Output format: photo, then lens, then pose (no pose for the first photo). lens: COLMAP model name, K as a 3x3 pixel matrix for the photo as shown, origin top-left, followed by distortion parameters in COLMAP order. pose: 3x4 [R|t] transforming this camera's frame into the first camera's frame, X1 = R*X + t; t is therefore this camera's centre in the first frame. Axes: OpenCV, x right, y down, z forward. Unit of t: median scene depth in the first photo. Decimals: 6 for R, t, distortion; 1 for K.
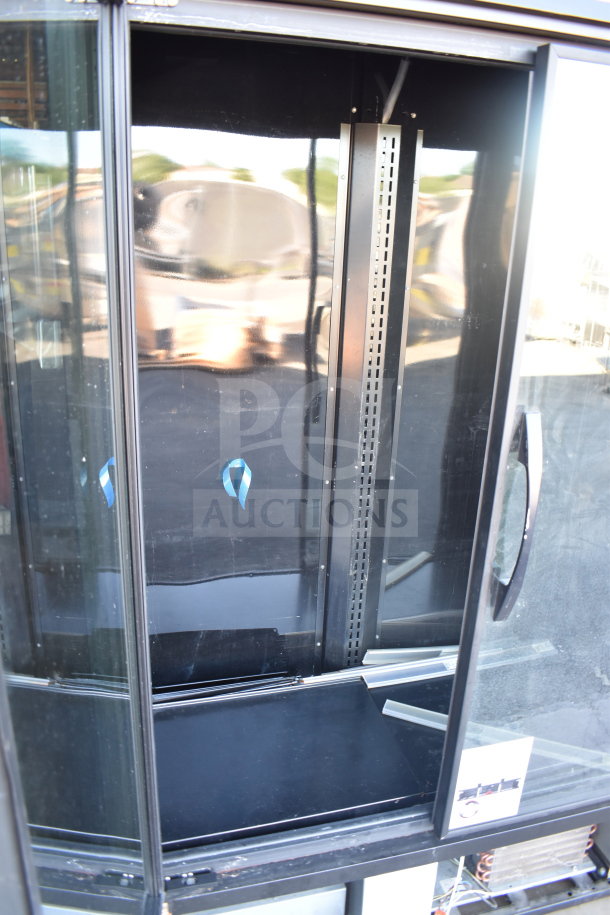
lens RADIAL K [[710.2, 0, 300.1], [0, 710.2, 455.9], [0, 0, 1]] dist [-0.065947, -0.002805]
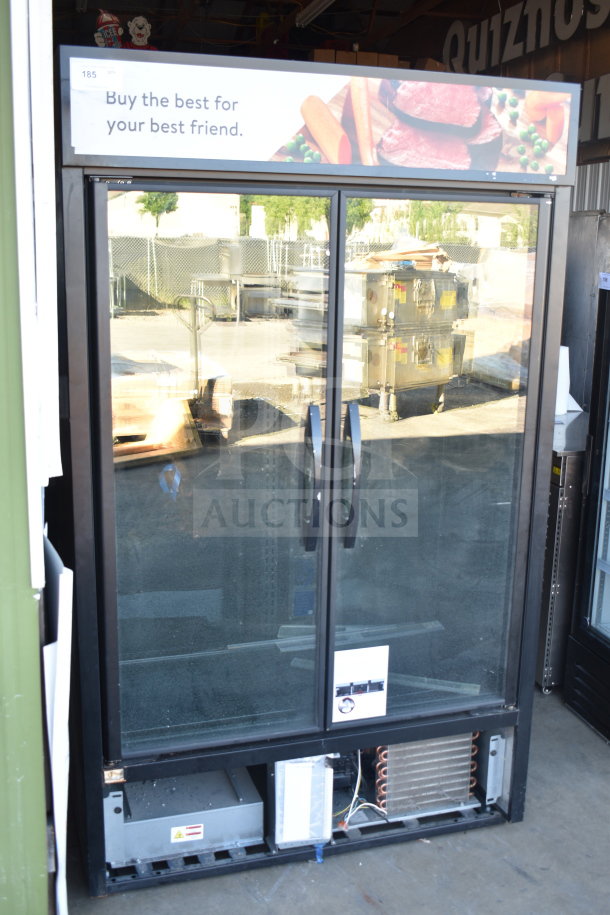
lens RADIAL K [[997.0, 0, 306.5], [0, 997.0, 459.5], [0, 0, 1]] dist [-0.068791, 0.000000]
pose [[0.998706, -0.026461, 0.043436, 0.077391], [0.031179, 0.993240, -0.111809, 0.199722], [-0.040184, 0.113018, 0.992780, -0.773239]]
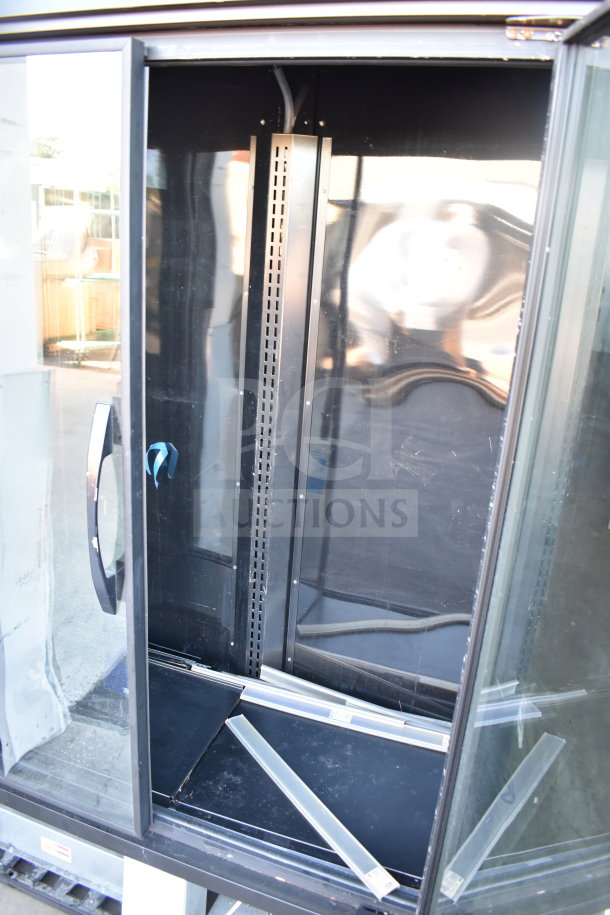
lens RADIAL K [[710.2, 0, 309.5], [0, 710.2, 458.9], [0, 0, 1]] dist [-0.065947, -0.002805]
pose [[0.826499, 0.195906, -0.527750, 0.655898], [-0.220254, 0.975293, 0.017103, -0.038380], [0.518061, 0.102104, 0.849227, 0.181548]]
